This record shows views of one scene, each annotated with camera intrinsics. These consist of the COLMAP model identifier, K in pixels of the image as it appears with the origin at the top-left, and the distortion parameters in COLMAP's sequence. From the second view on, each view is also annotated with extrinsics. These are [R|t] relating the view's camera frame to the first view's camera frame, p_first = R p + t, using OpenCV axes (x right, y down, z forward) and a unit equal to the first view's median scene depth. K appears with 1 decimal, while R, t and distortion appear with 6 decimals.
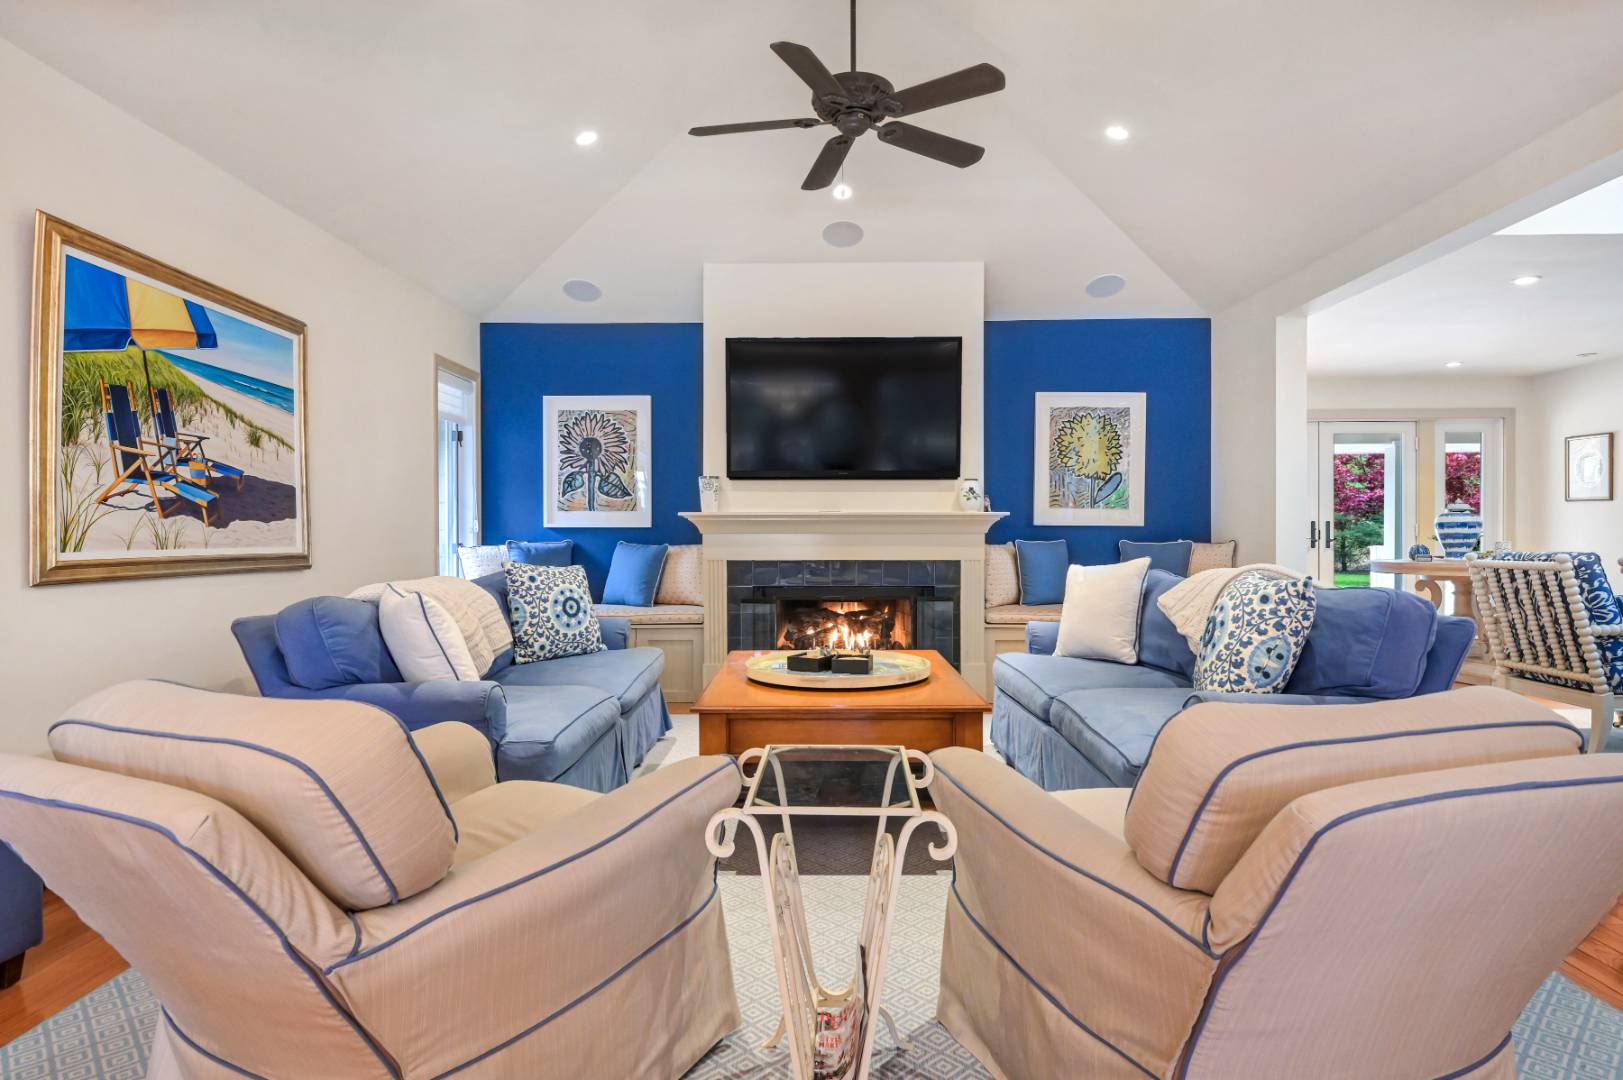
lens RADIAL K [[907.9, 0, 811.5], [0, 907.9, 540.0], [0, 0, 1]] dist [0.001853, -0.000101]
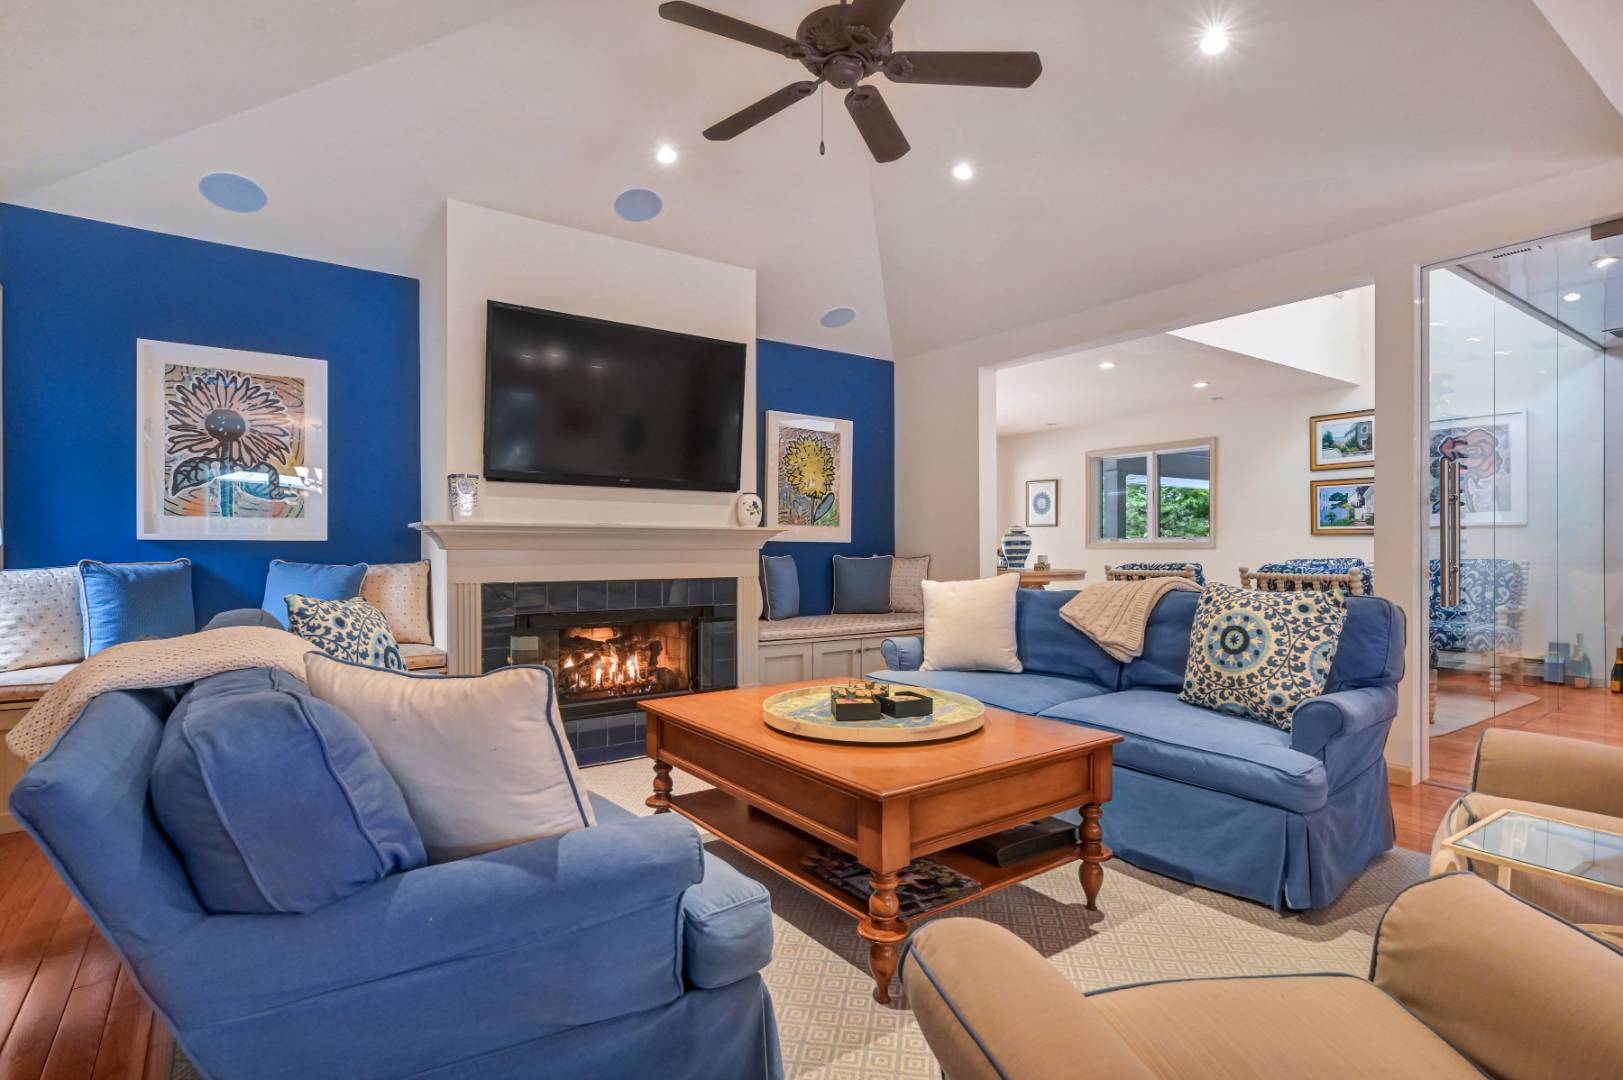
lens RADIAL K [[813.3, 0, 814.9], [0, 813.3, 552.5], [0, 0, 1]] dist [-0.001058, 0.000147]
pose [[0.800519, -0.001825, 0.599305, -0.269830], [0.003202, 0.999994, -0.001232, -0.002430], [-0.599299, 0.002906, 0.800520, 0.252049]]
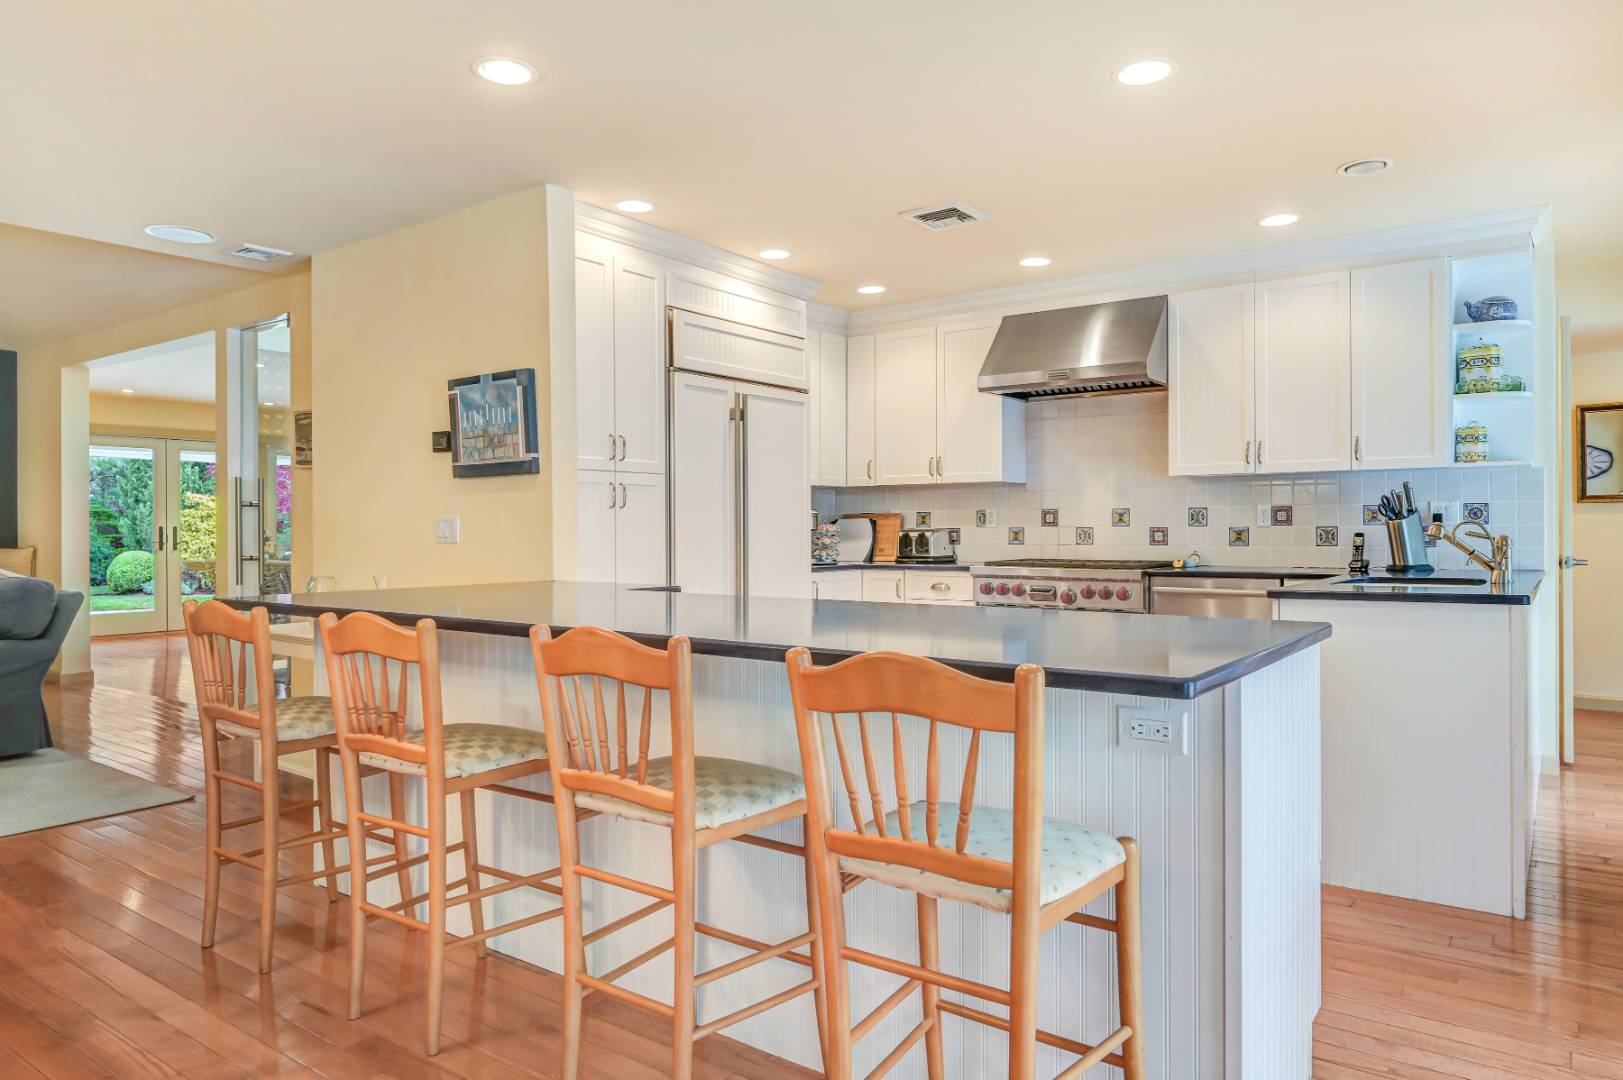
lens RADIAL K [[1035.7, 0, 811.5], [0, 1035.7, 540.0], [0, 0, 1]] dist [-0.002502, -0.000930]
pose [[0.574521, -0.006155, 0.818467, -0.054434], [0.005005, 0.999979, 0.004006, -0.007597], [-0.818475, 0.001795, 0.574540, -0.598677]]
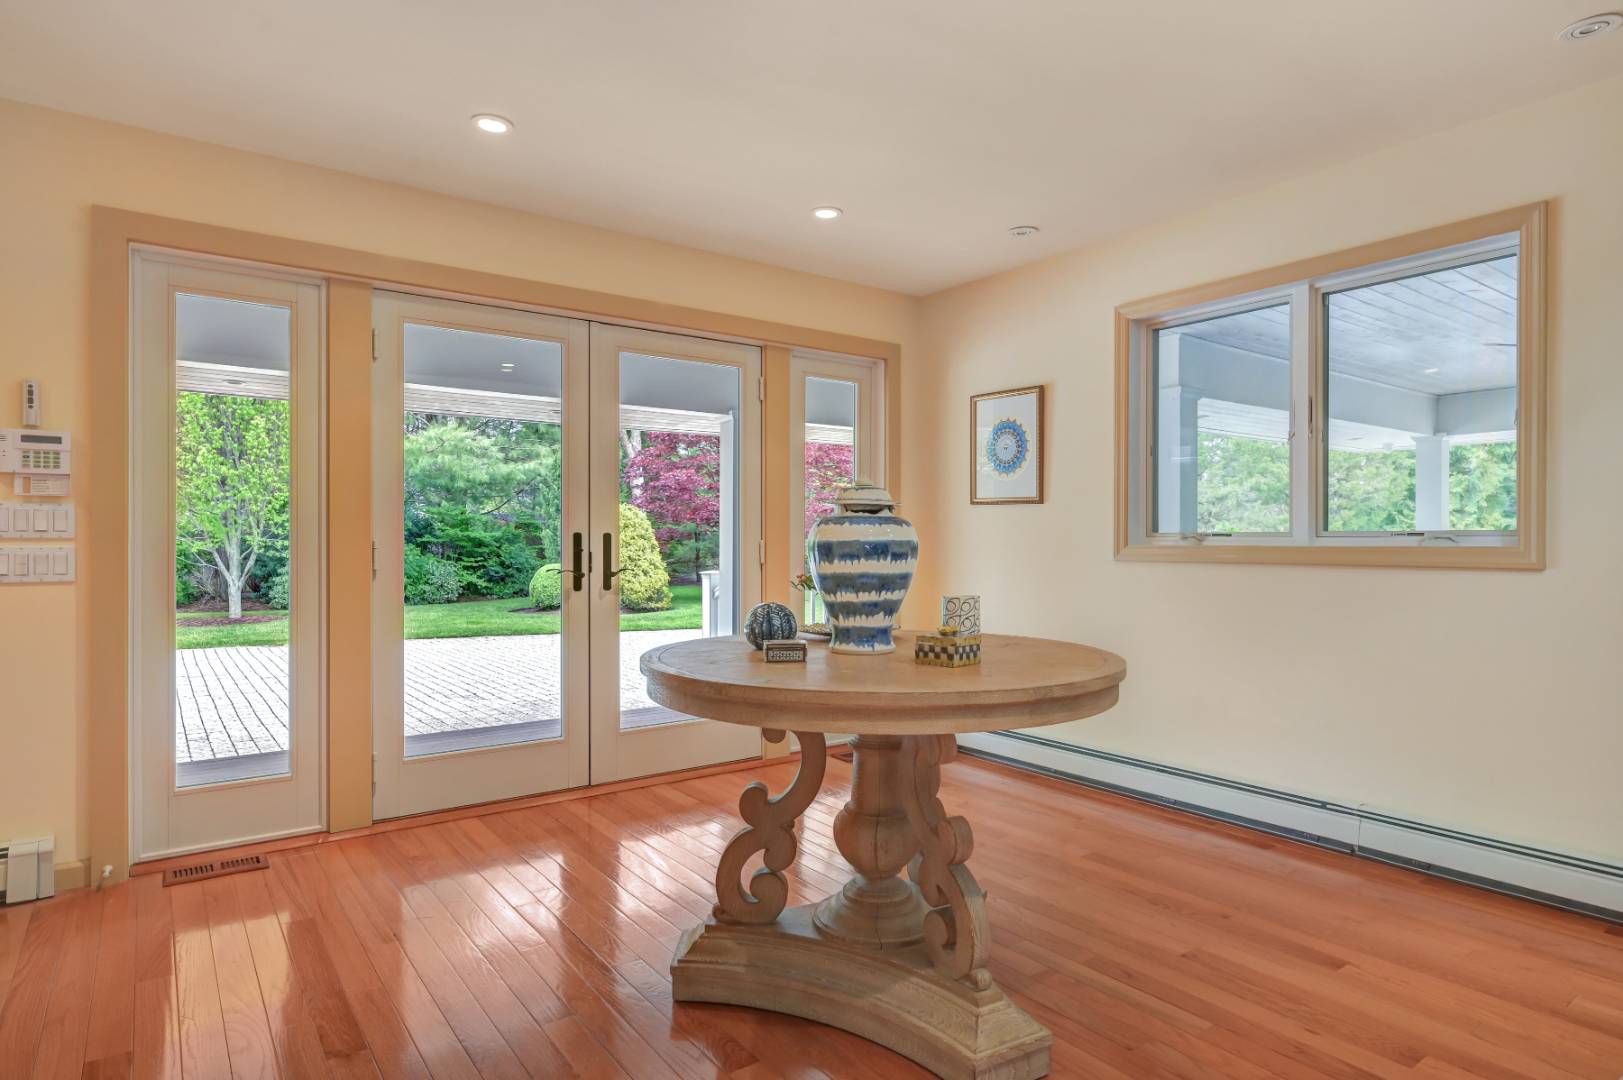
lens RADIAL K [[900.1, 0, 837.8], [0, 900.1, 545.6], [0, 0, 1]] dist [0.001800, 0.000713]
pose [[0.780633, 0.002816, 0.624983, 0.546665], [-0.000911, 0.999994, -0.003368, -0.019192], [-0.624989, 0.002060, 0.780631, 0.826387]]
